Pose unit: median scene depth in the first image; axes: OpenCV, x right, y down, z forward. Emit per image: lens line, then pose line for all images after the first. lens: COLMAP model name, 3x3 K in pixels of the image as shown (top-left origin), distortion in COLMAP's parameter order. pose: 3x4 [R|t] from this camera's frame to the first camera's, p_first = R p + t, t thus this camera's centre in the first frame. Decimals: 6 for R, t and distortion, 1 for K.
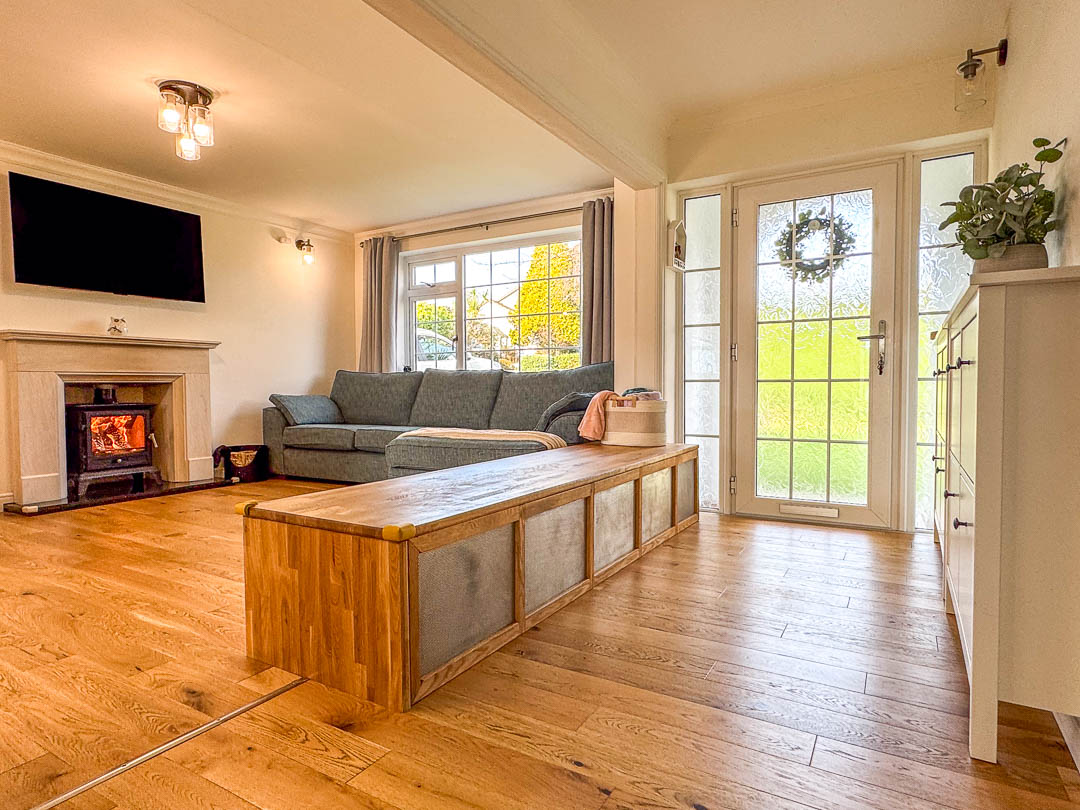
lens RADIAL K [[621.9, 0, 521.5], [0, 621.9, 409.9], [0, 0, 1]] dist [-0.009888, 0.001132]
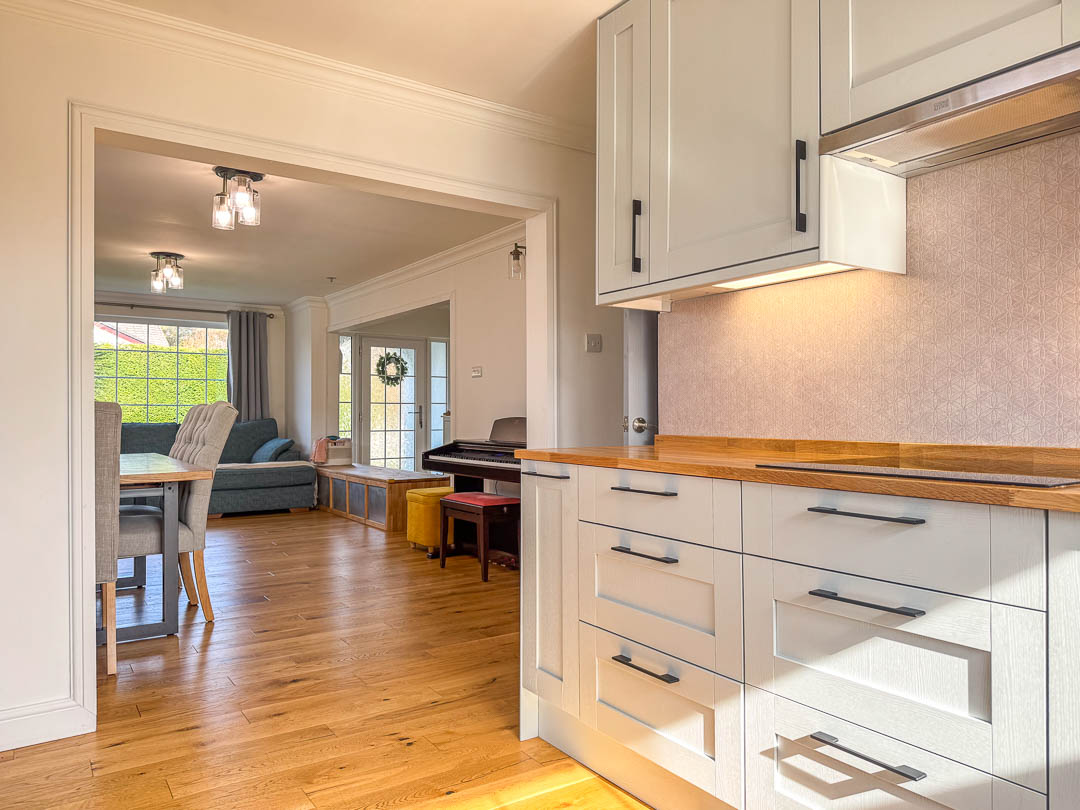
lens RADIAL K [[767.2, 0, 555.9], [0, 767.2, 407.0], [0, 0, 1]] dist [0.052991, -0.005282]
pose [[0.399349, 0.012076, 0.916719, -1.788845], [0.034887, 0.998989, -0.028357, -0.034071], [-0.916135, 0.043307, 0.398524, -0.607770]]
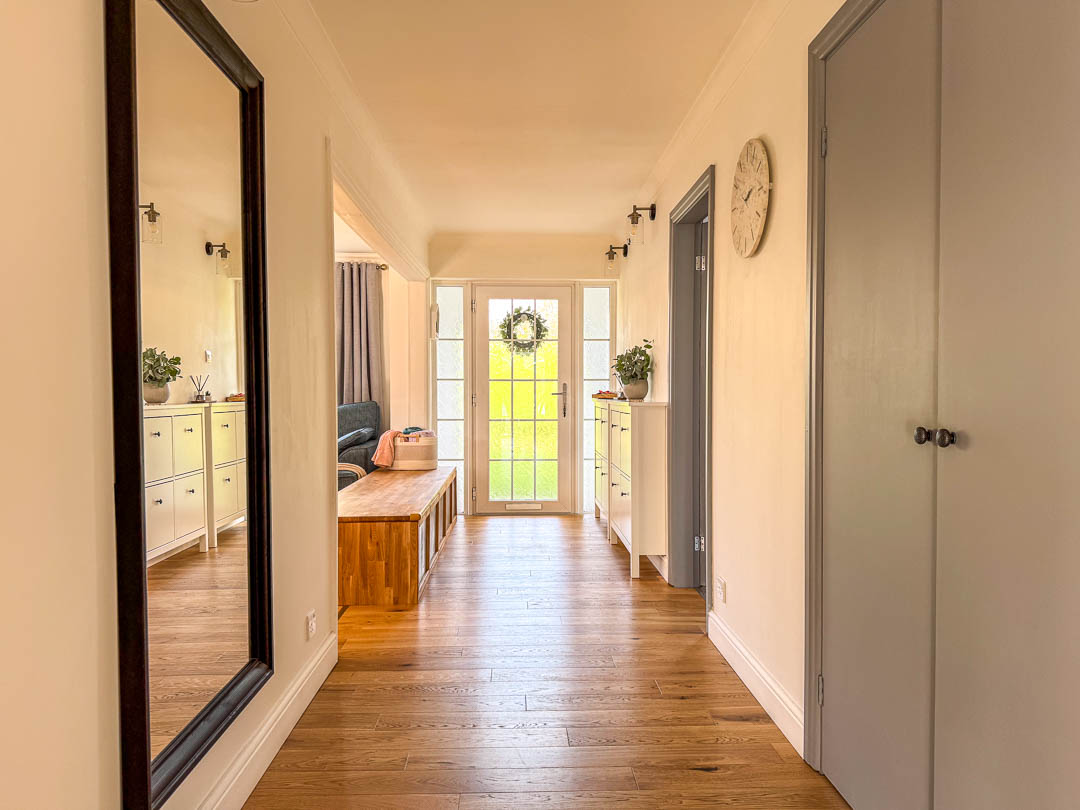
lens RADIAL K [[779.6, 0, 541.1], [0, 779.6, 411.1], [0, 0, 1]] dist [0.060831, -0.067559]
pose [[0.833558, -0.012254, 0.552297, -0.546507], [0.018369, 0.999816, -0.005540, -0.057835], [-0.552127, 0.014763, 0.833629, -0.606009]]
